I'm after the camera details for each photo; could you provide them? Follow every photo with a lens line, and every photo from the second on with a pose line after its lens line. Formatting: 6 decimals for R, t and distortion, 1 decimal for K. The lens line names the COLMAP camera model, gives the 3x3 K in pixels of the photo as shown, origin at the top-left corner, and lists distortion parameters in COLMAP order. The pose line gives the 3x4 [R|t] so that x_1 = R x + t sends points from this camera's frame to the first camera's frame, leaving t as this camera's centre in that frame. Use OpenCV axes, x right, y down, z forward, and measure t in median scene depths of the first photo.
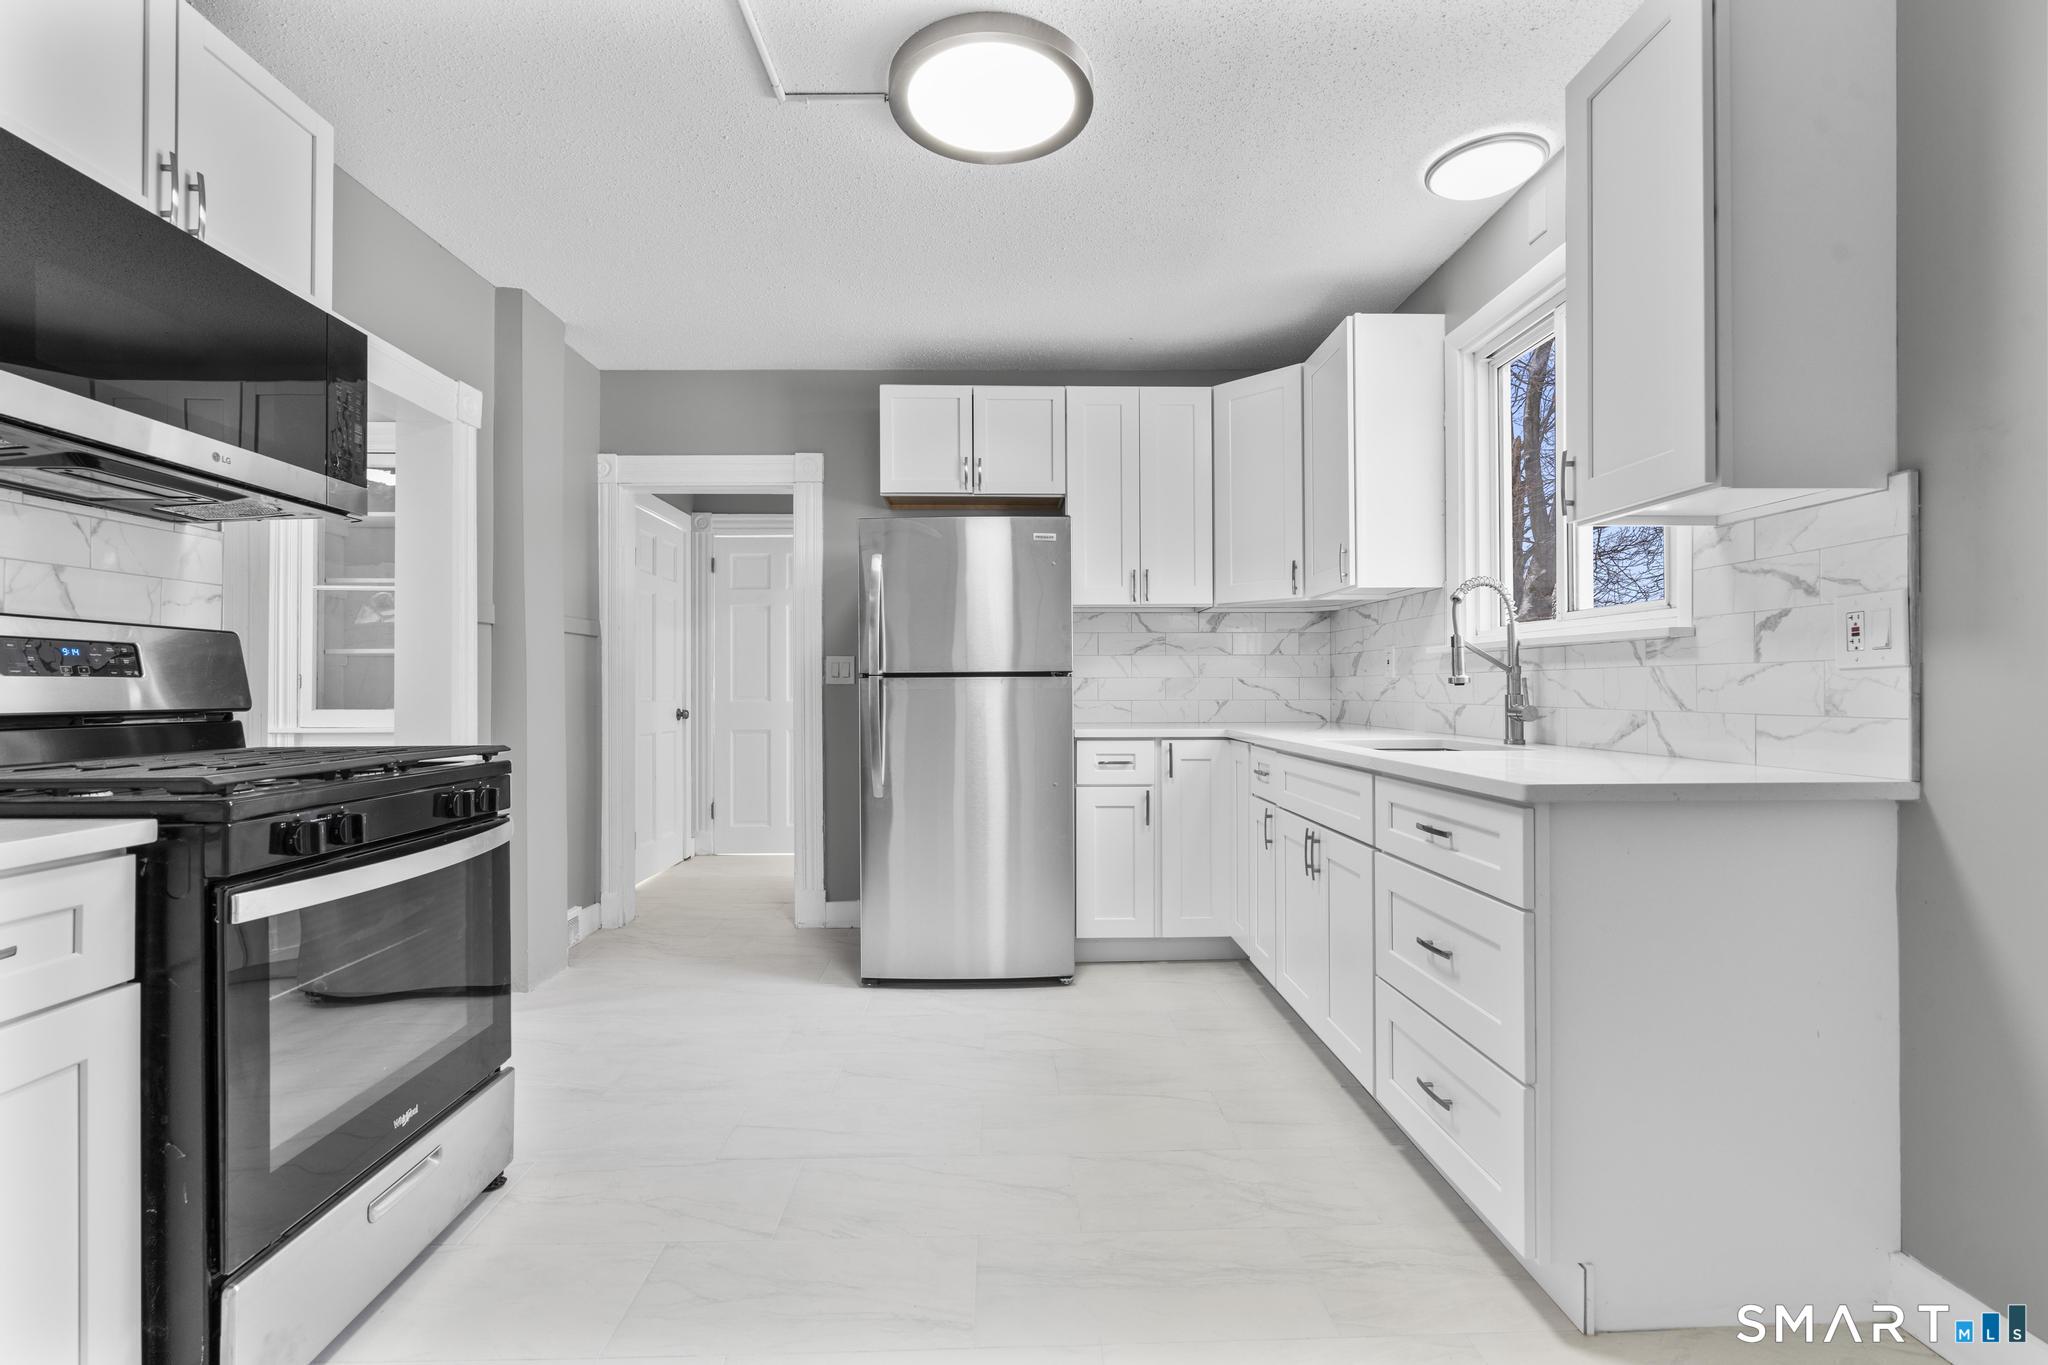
lens RADIAL K [[916.4, 0, 1015.1], [0, 916.4, 685.6], [0, 0, 1]] dist [-0.010776, 0.003612]
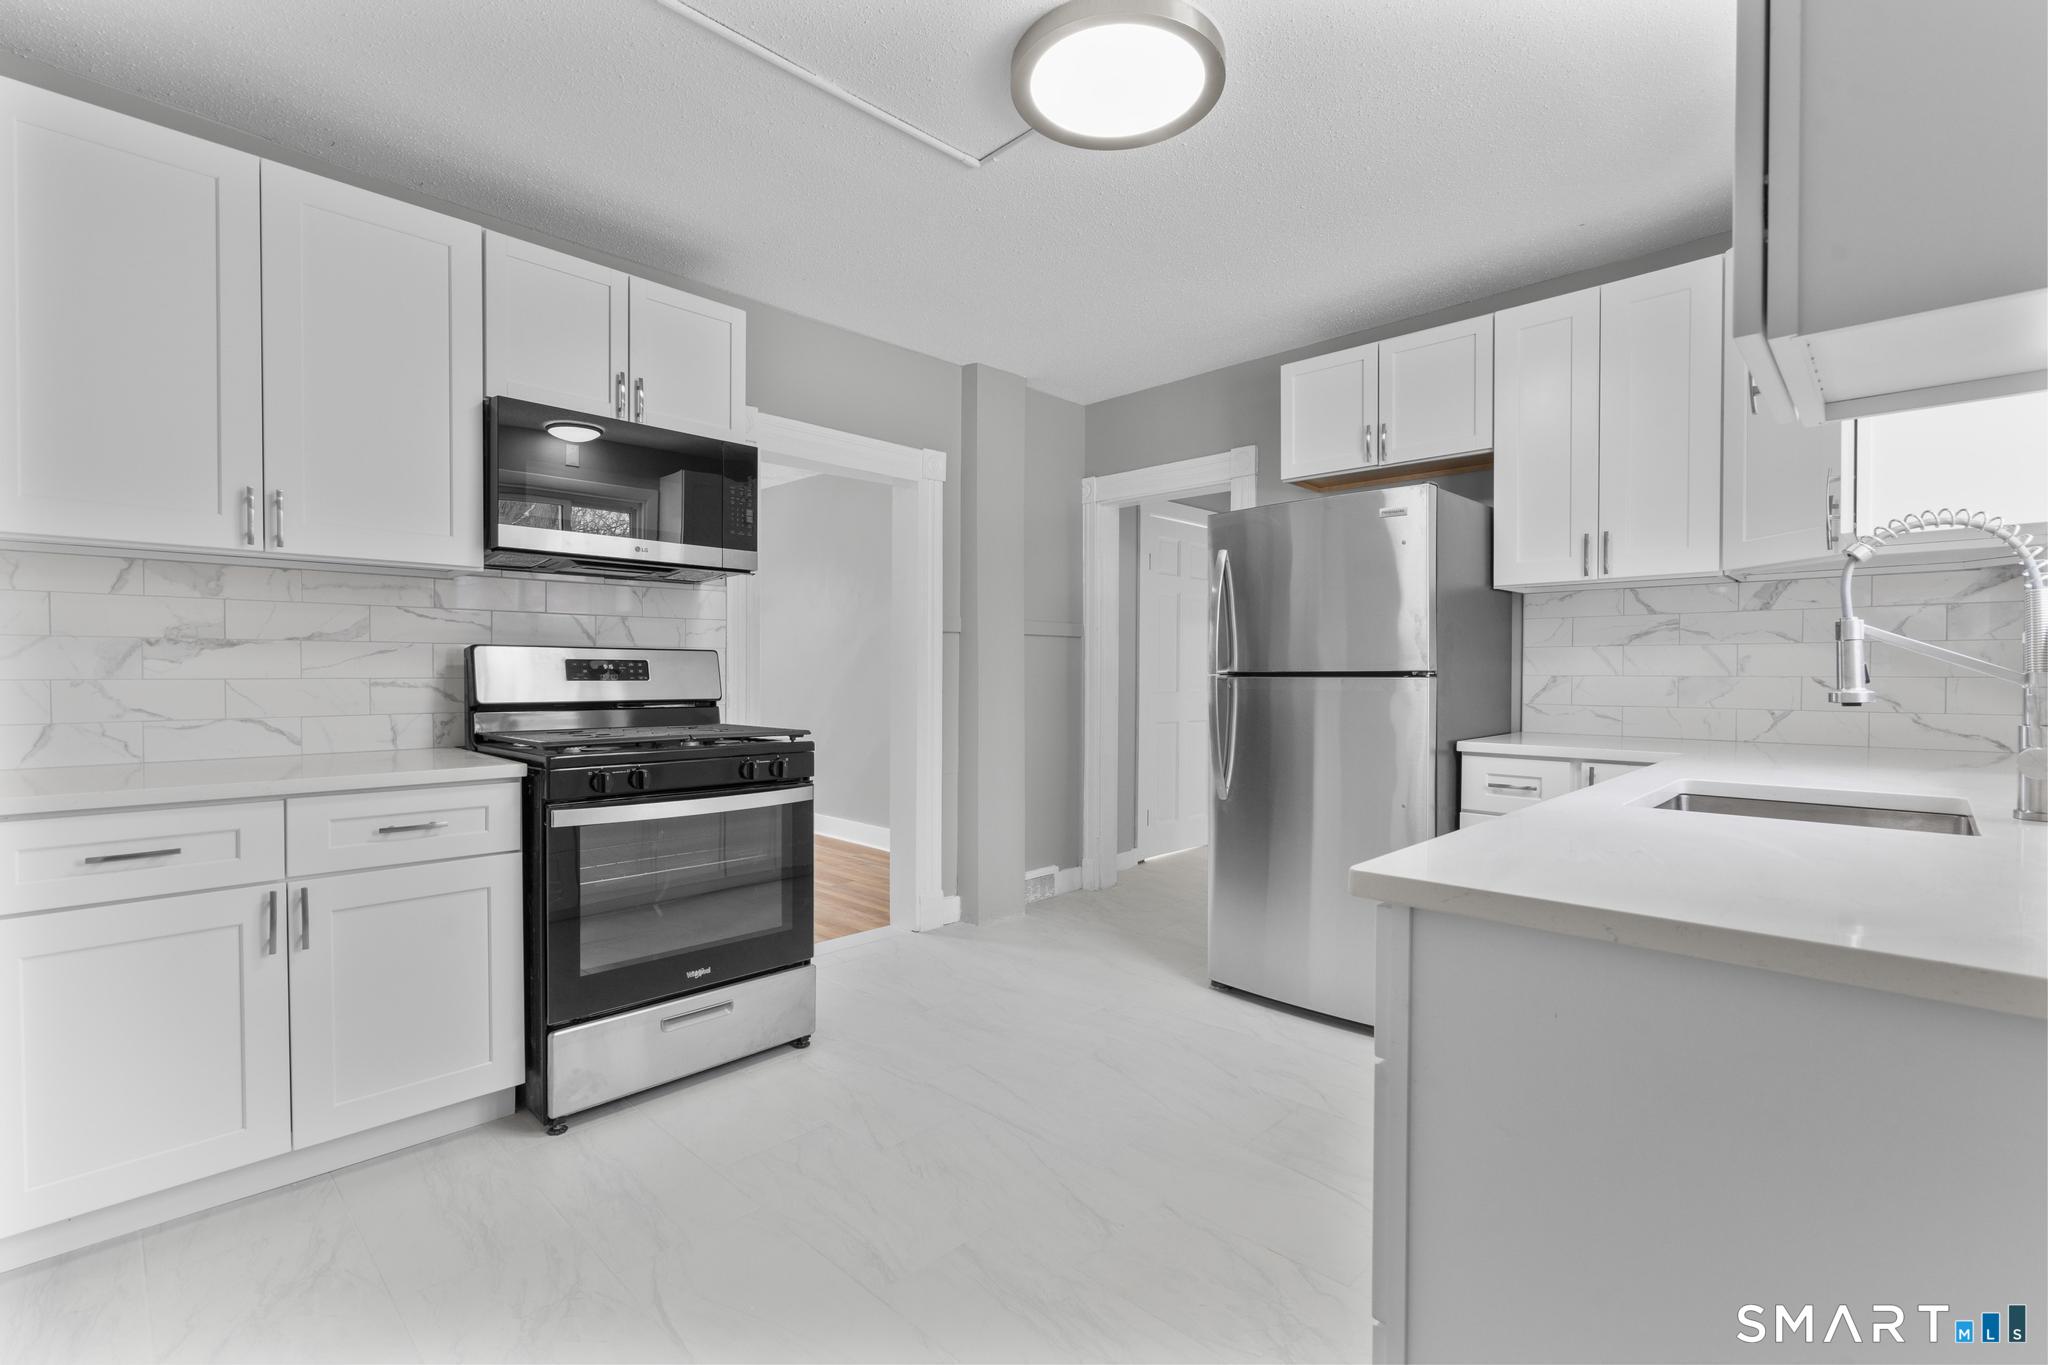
lens RADIAL K [[916.4, 0, 1016.7], [0, 916.4, 688.4], [0, 0, 1]] dist [-0.010776, 0.003612]
pose [[0.698763, 0.016841, -0.715155, 0.381368], [-0.001819, 0.999761, 0.021766, -0.016688], [0.715351, -0.013908, 0.698627, 0.155598]]
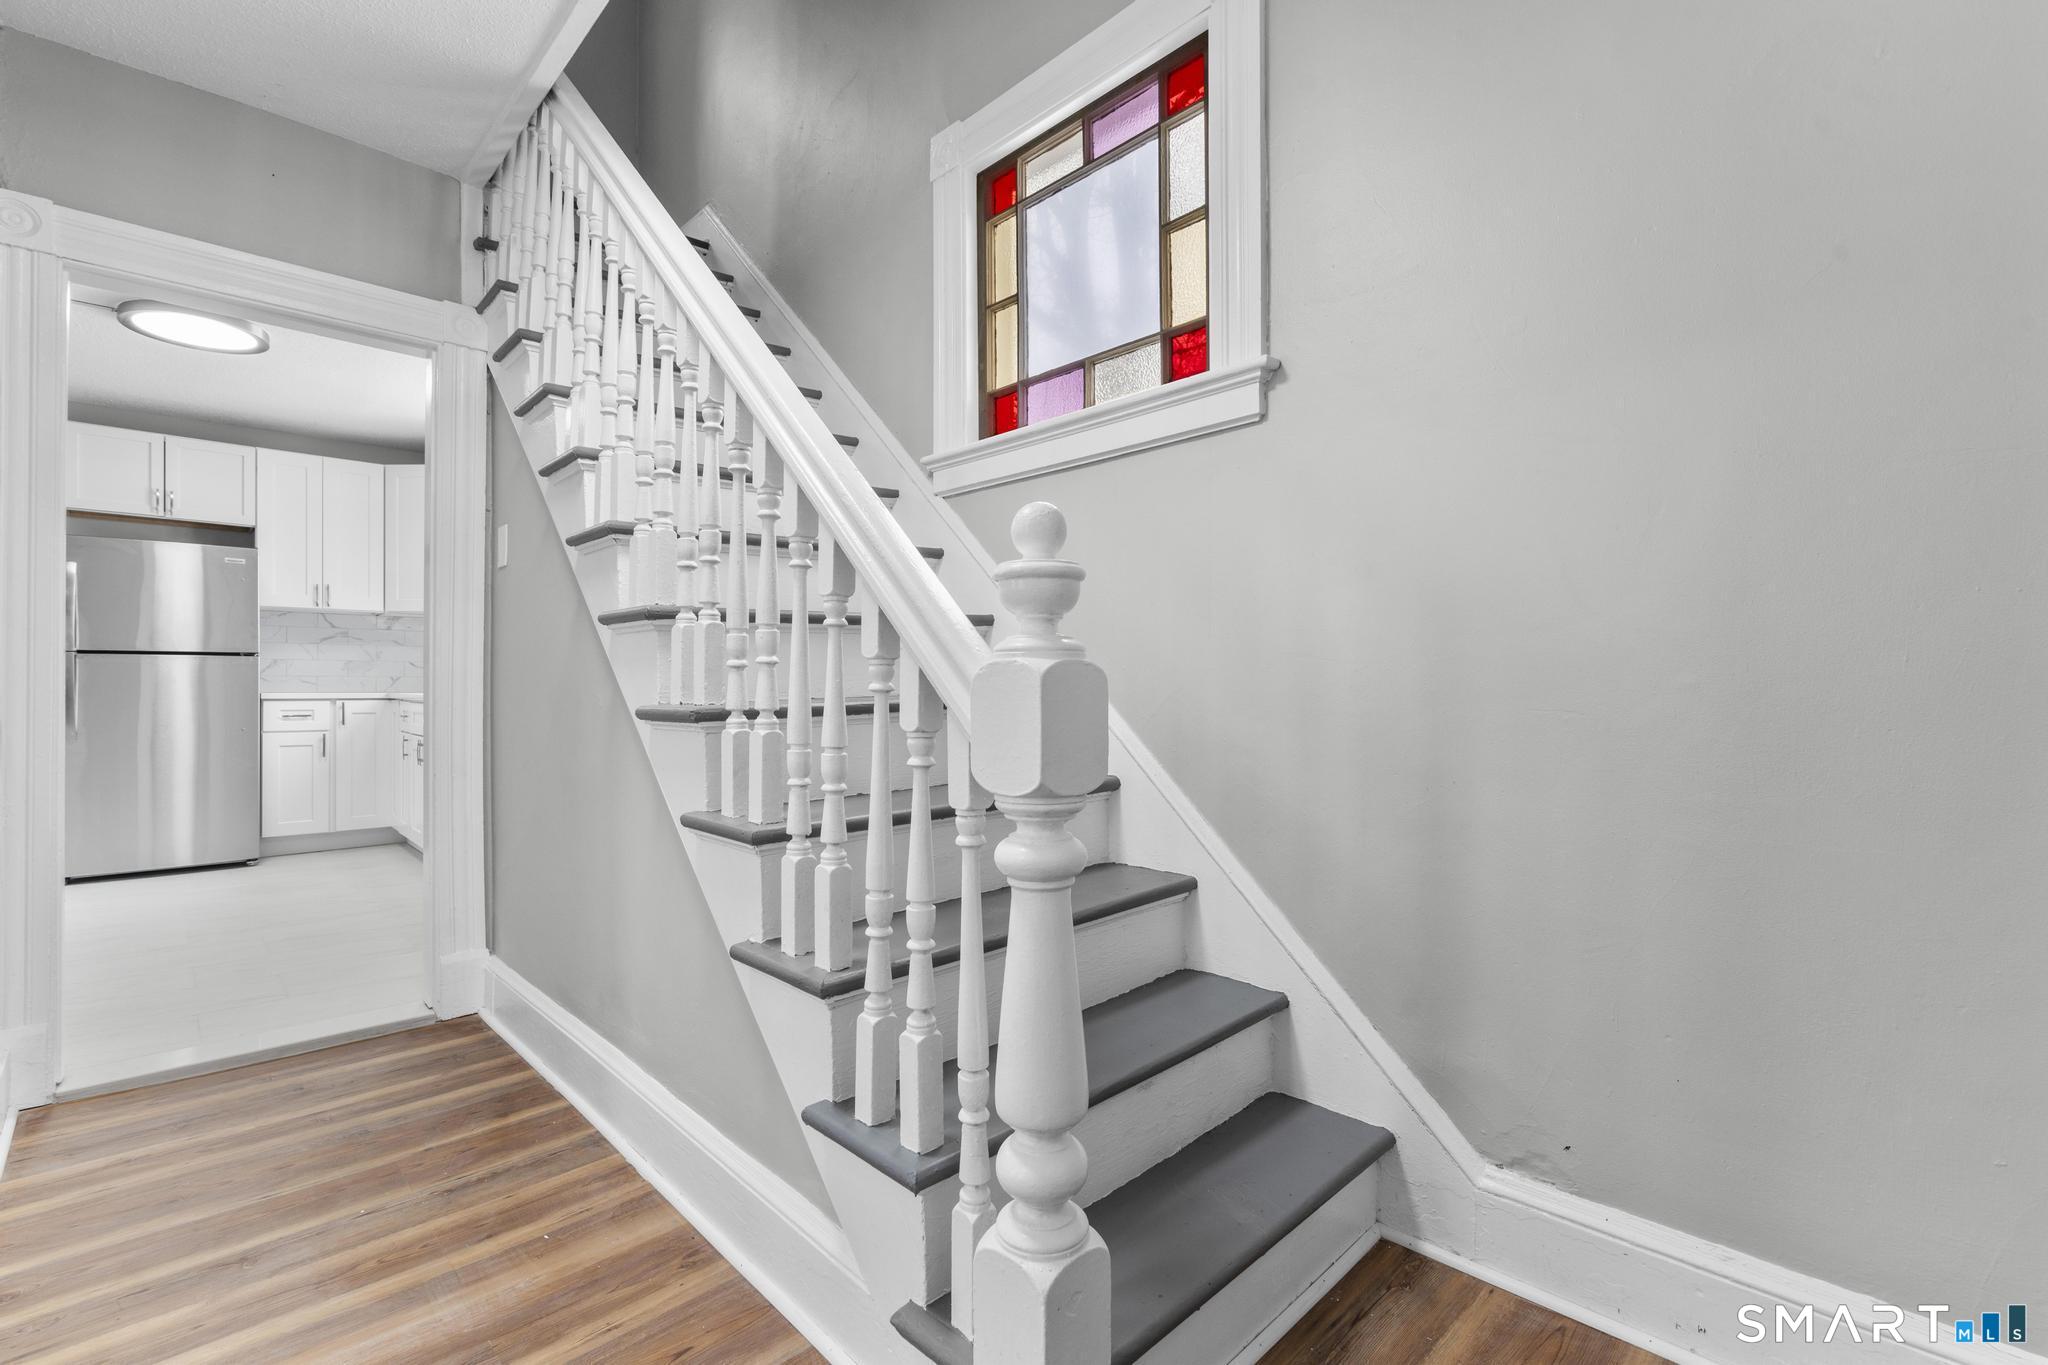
lens RADIAL K [[916.4, 0, 1042.8], [0, 916.4, 694.2], [0, 0, 1]] dist [-0.010776, 0.003612]
pose [[0.730604, 0.004925, 0.682784, -0.016343], [-0.016532, 0.999808, 0.010479, 0.014101], [-0.682601, -0.018944, 0.730546, -0.934872]]
